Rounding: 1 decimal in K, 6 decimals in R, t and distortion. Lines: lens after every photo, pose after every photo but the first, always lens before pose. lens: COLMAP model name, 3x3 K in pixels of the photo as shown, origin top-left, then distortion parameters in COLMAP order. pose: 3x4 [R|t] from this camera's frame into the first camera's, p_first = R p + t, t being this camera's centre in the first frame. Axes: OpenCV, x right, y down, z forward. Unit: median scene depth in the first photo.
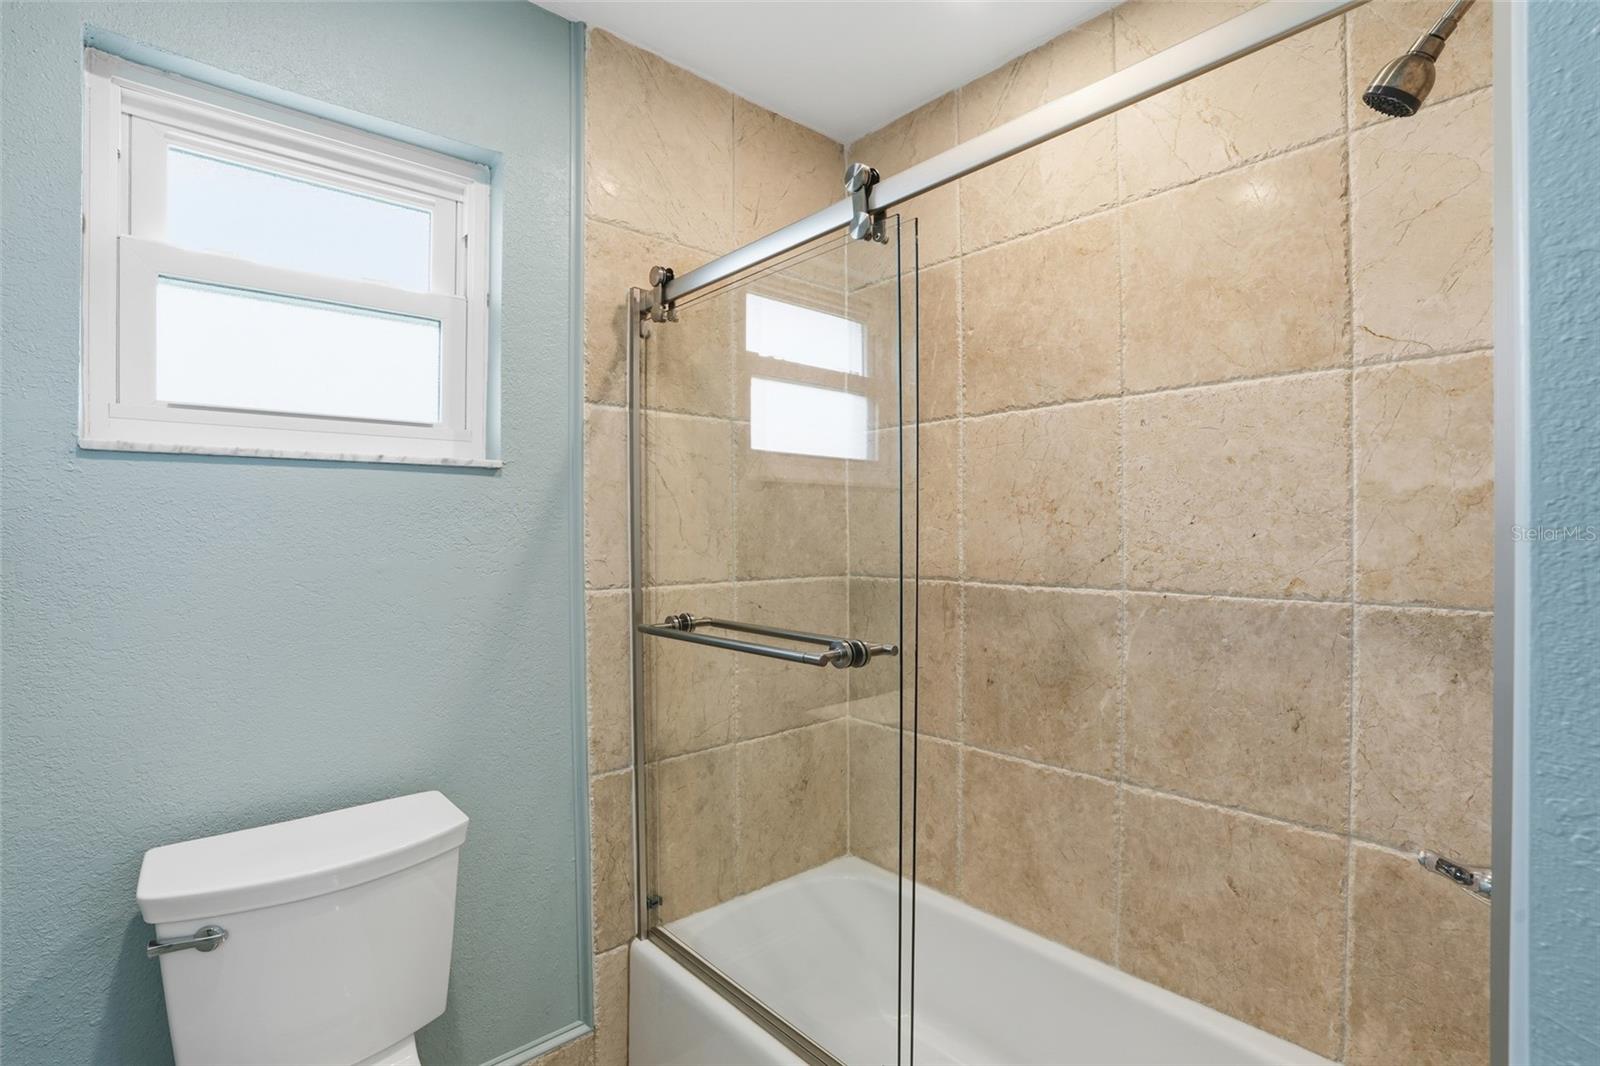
lens RADIAL K [[742.1, 0, 800.6], [0, 742.1, 528.2], [0, 0, 1]] dist [-0.057156, 0.015367]
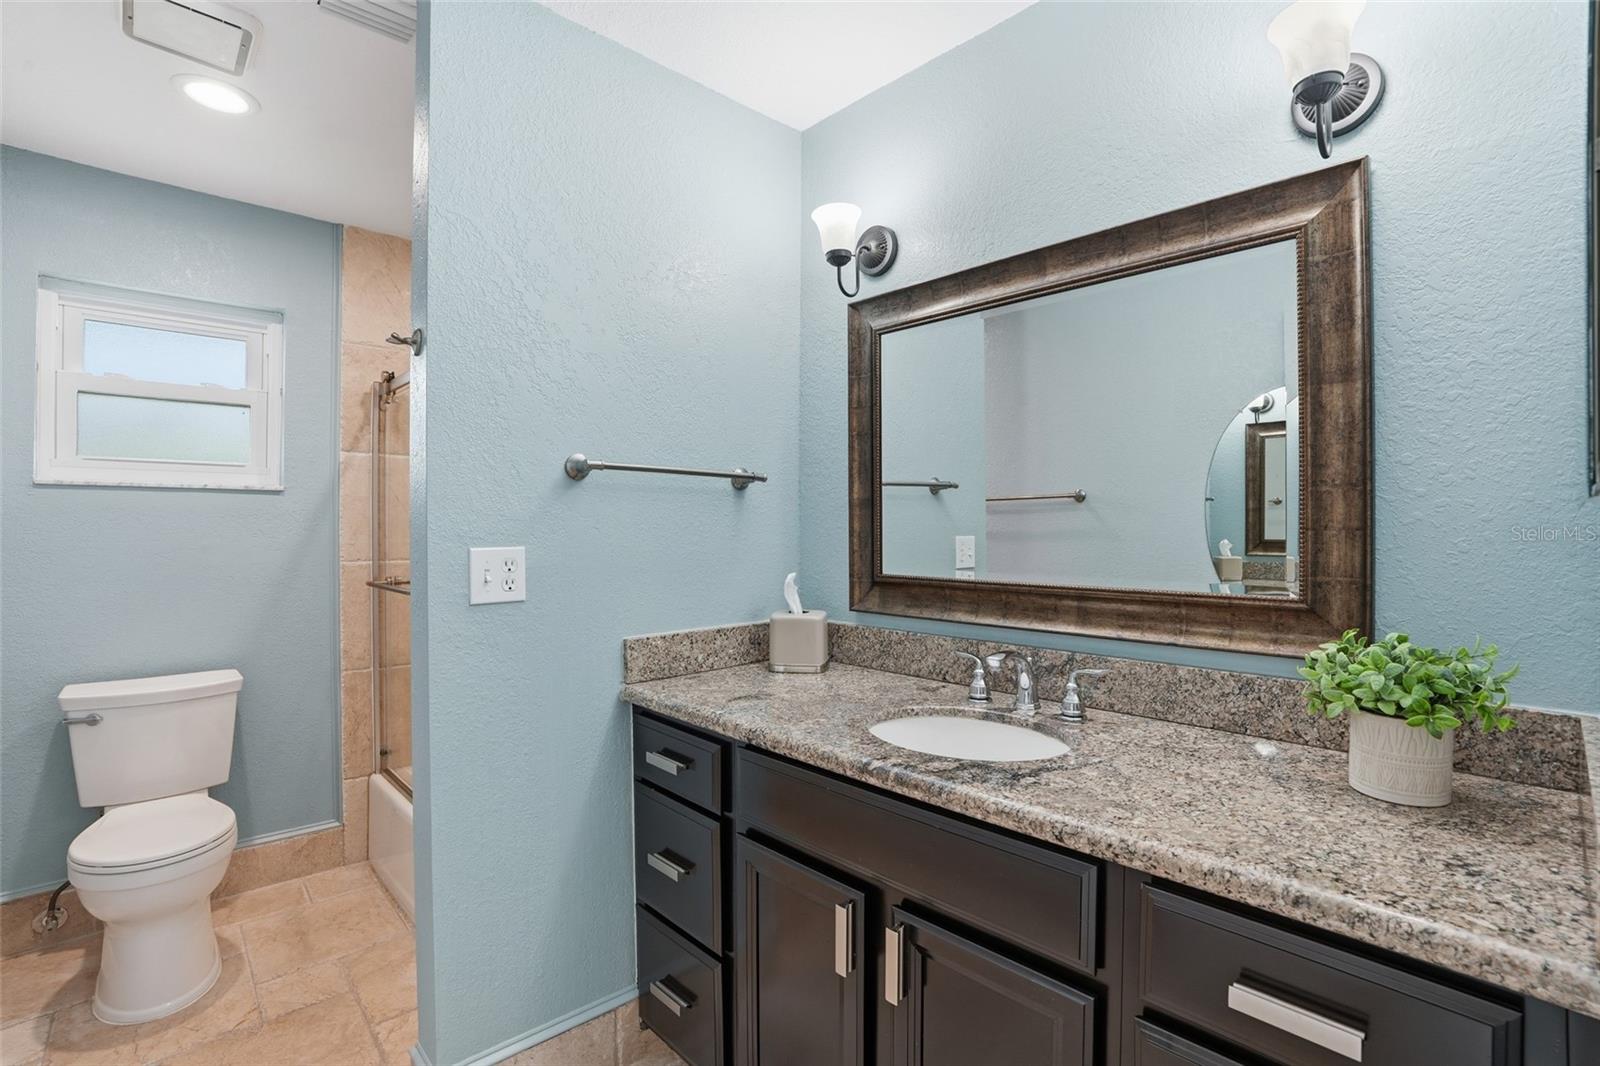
lens RADIAL K [[742.1, 0, 806.7], [0, 742.1, 526.3], [0, 0, 1]] dist [-0.057156, 0.015367]
pose [[0.999743, 0.000643, 0.022654, 0.750131], [-0.000426, 0.999954, -0.009592, 0.017975], [-0.022659, 0.009580, 0.999697, -0.701296]]
